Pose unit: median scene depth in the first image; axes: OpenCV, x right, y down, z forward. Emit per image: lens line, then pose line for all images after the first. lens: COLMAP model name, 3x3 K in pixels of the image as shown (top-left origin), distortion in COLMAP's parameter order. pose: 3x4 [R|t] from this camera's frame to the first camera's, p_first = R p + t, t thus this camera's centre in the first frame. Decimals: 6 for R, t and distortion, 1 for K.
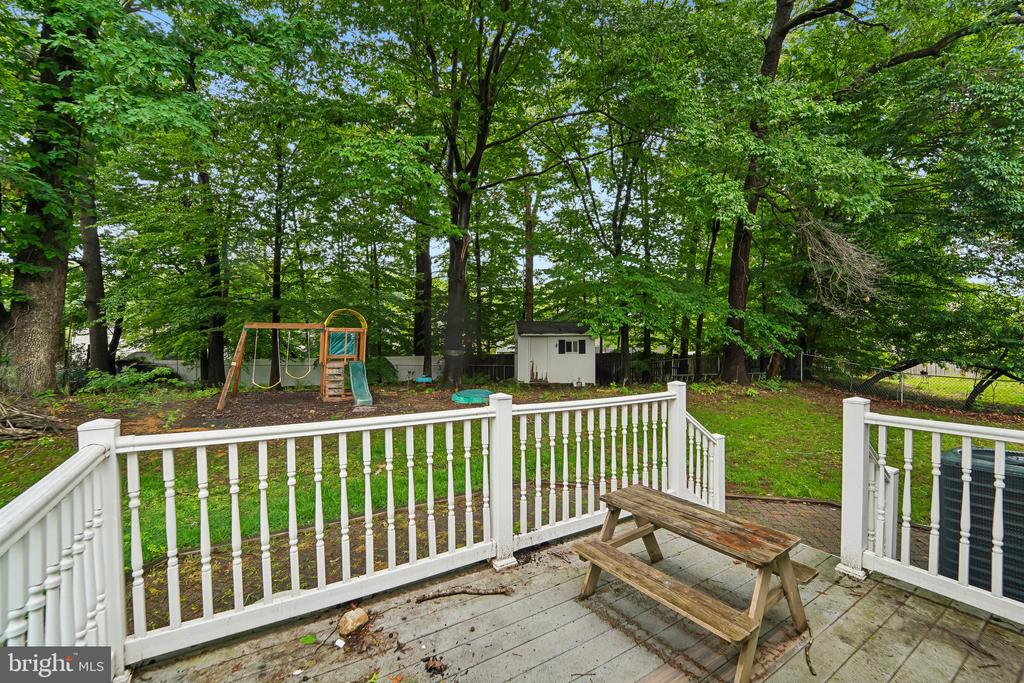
lens RADIAL K [[419.5, 0, 512.0], [0, 419.5, 341.5], [0, 0, 1]] dist [-0.001170, -0.000332]
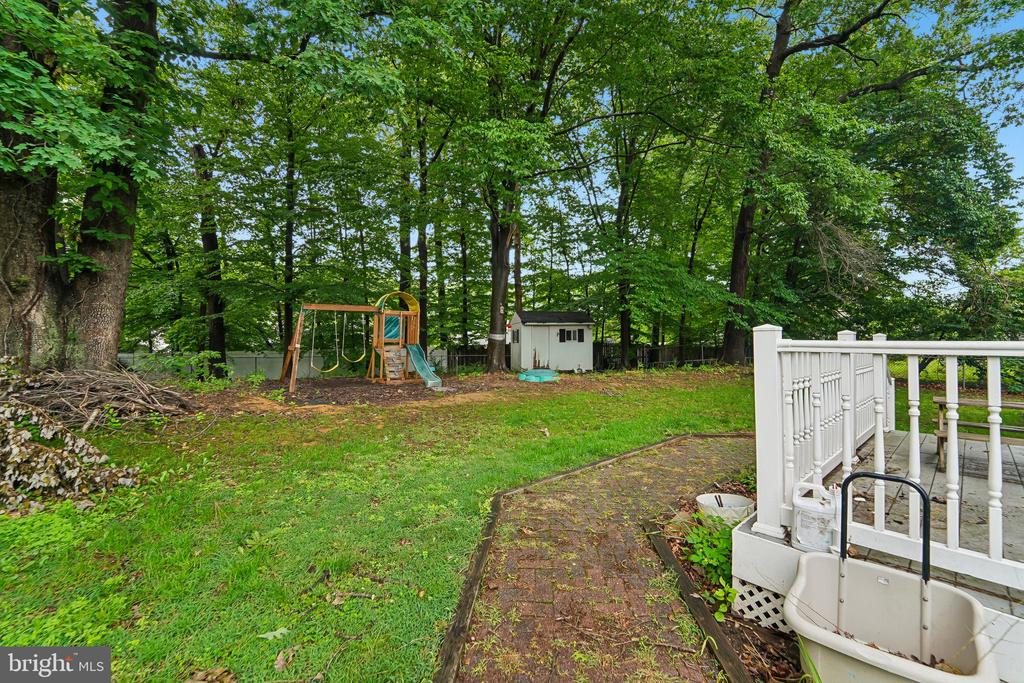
lens RADIAL K [[419.5, 0, 512.0], [0, 419.5, 341.5], [0, 0, 1]] dist [-0.001170, -0.000332]
pose [[0.986493, -0.005265, 0.163719, -0.180723], [0.004385, 0.999974, 0.005733, 0.021442], [-0.163745, -0.004938, 0.986490, -0.012749]]
